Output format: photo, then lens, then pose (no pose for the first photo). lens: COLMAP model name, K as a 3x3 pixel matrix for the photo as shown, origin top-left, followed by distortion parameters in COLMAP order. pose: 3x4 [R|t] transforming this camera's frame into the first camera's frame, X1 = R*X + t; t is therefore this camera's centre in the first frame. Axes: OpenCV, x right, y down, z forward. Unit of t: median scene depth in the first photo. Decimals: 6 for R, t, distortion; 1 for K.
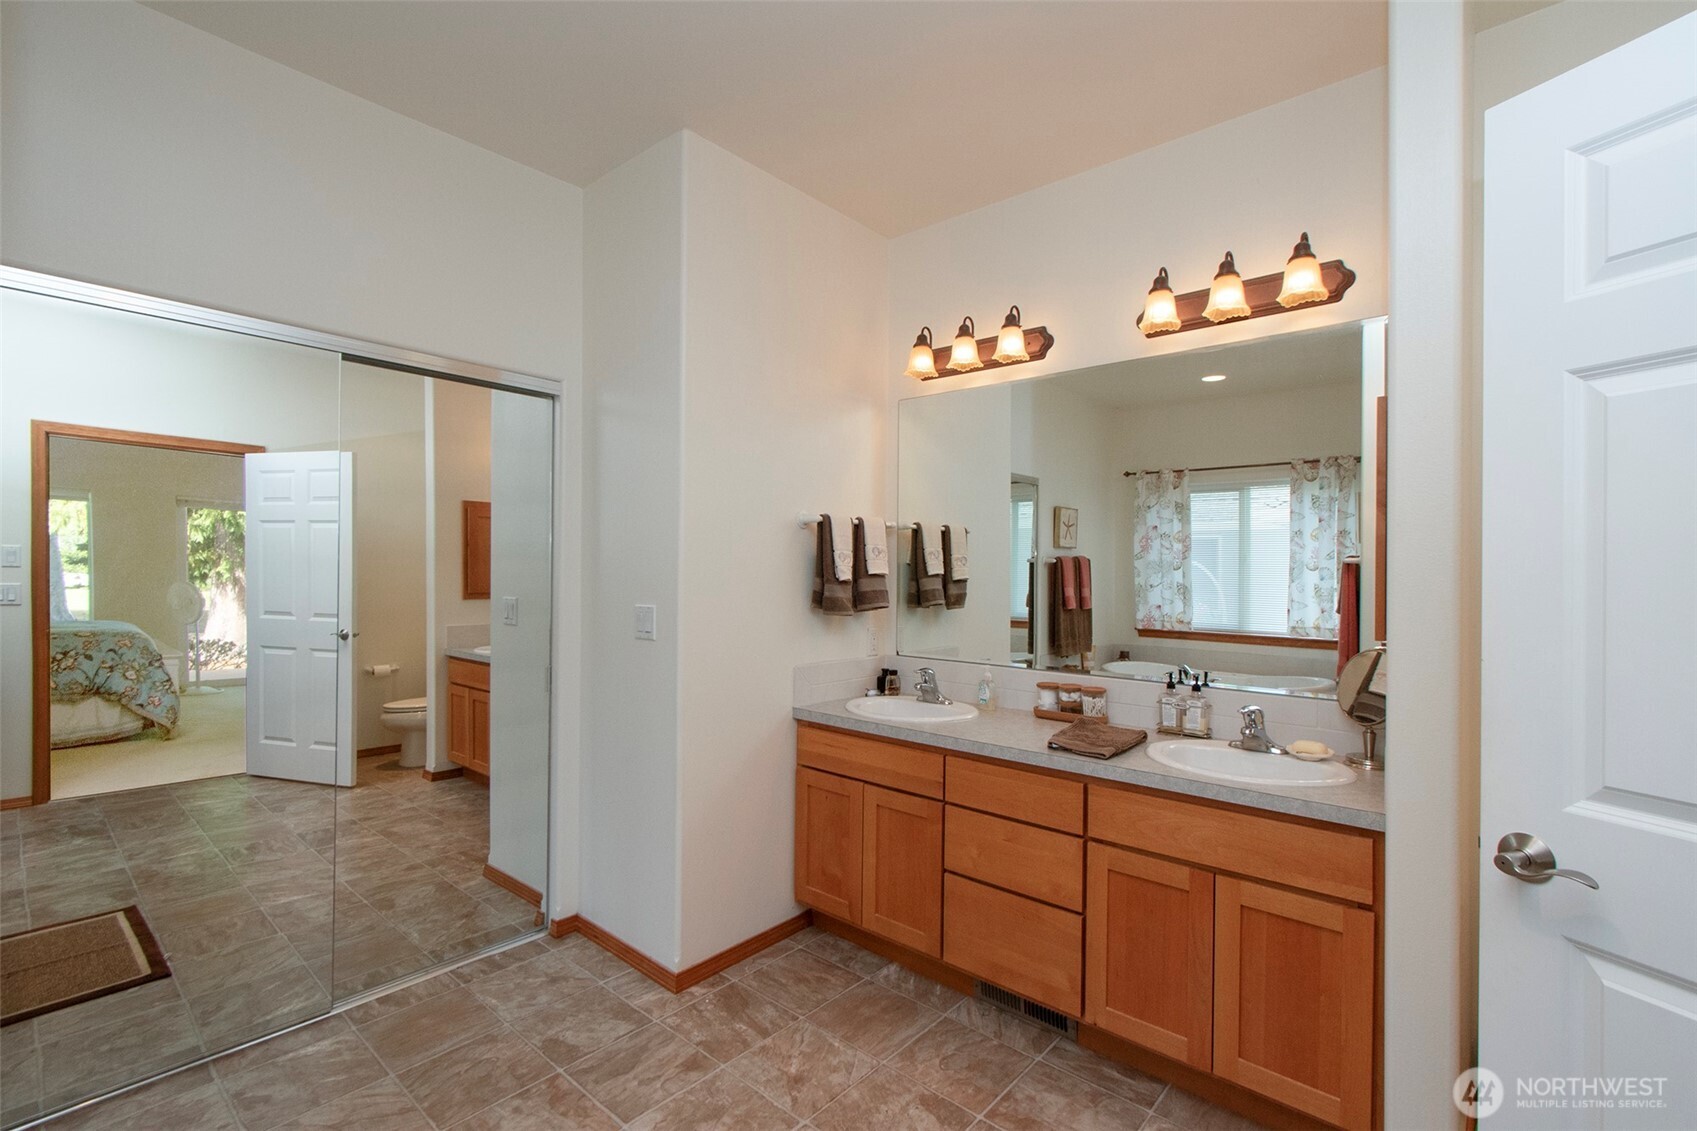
lens RADIAL K [[761.9, 0, 846.1], [0, 761.9, 576.8], [0, 0, 1]] dist [-0.000618, 0.000085]
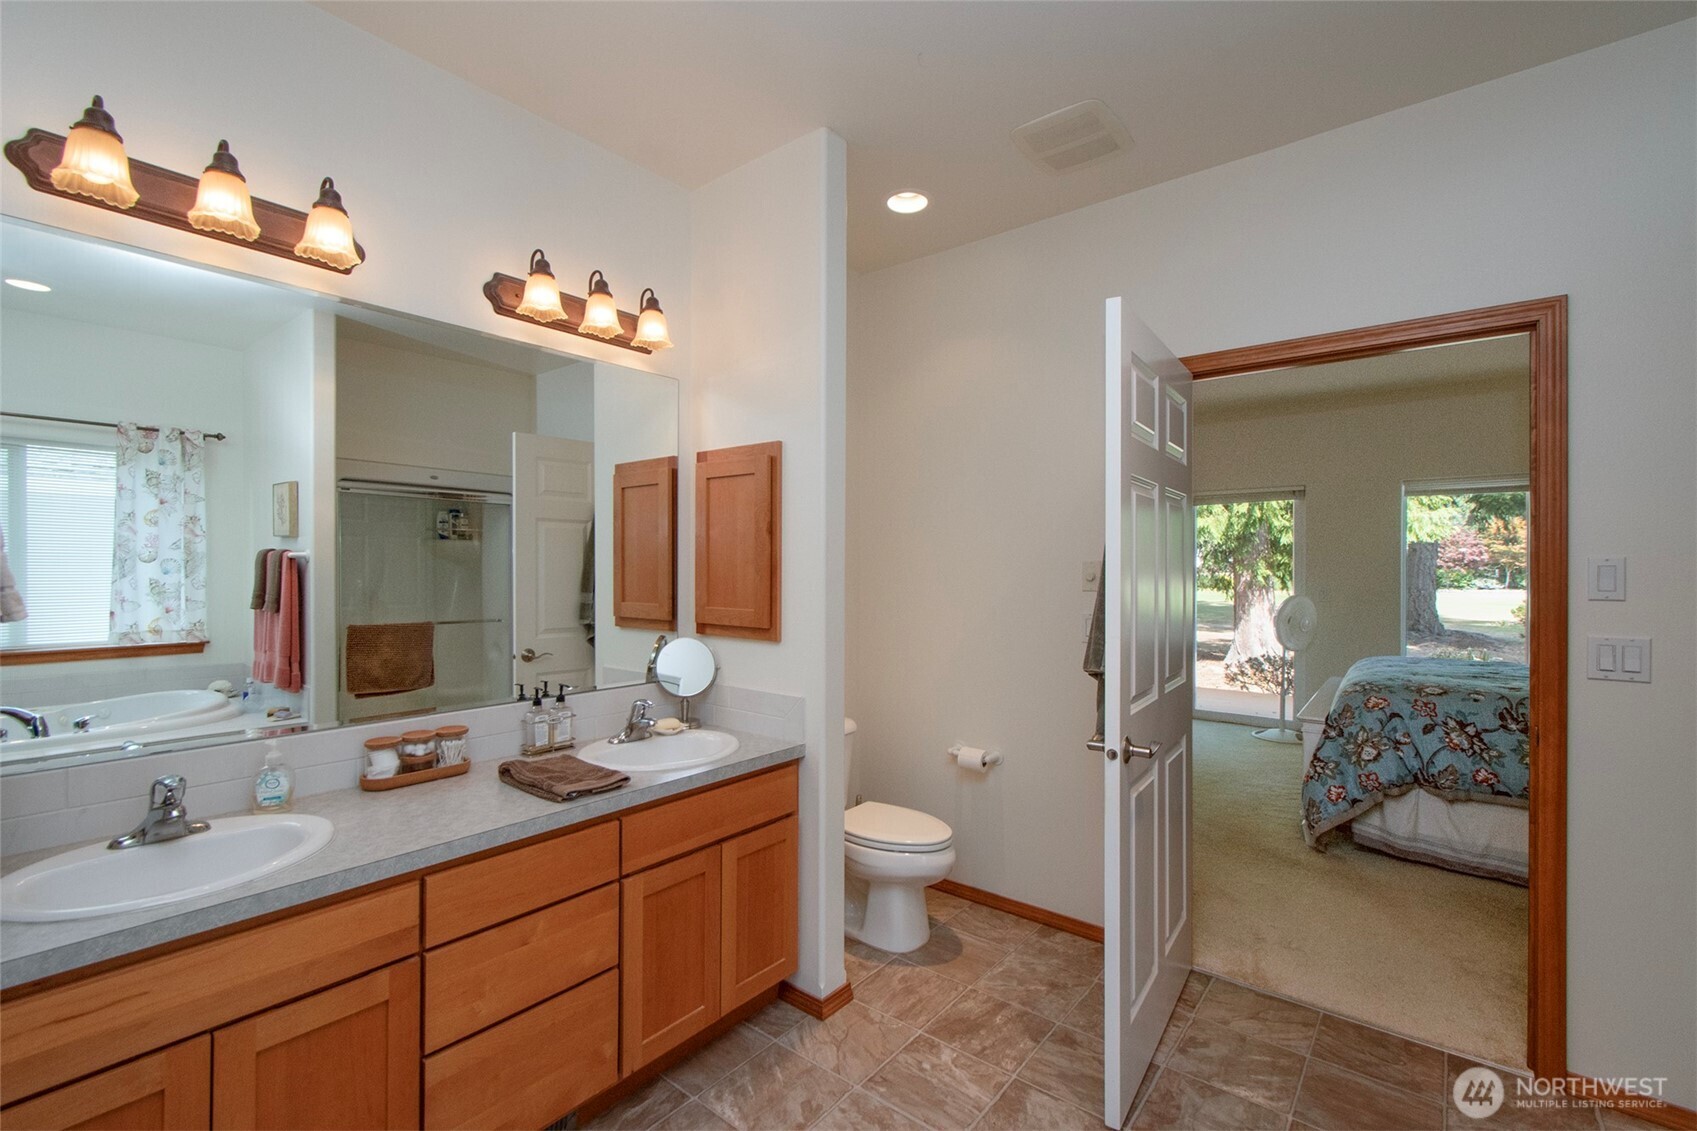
lens RADIAL K [[737.3, 0, 848.5], [0, 737.3, 565.5], [0, 0, 1]] dist [-0.001111, -0.000195]
pose [[-0.028088, -0.012653, 0.999525, -0.209854], [-0.000576, 0.999920, 0.012642, -0.015603], [-0.999605, -0.000221, -0.028093, 0.279048]]
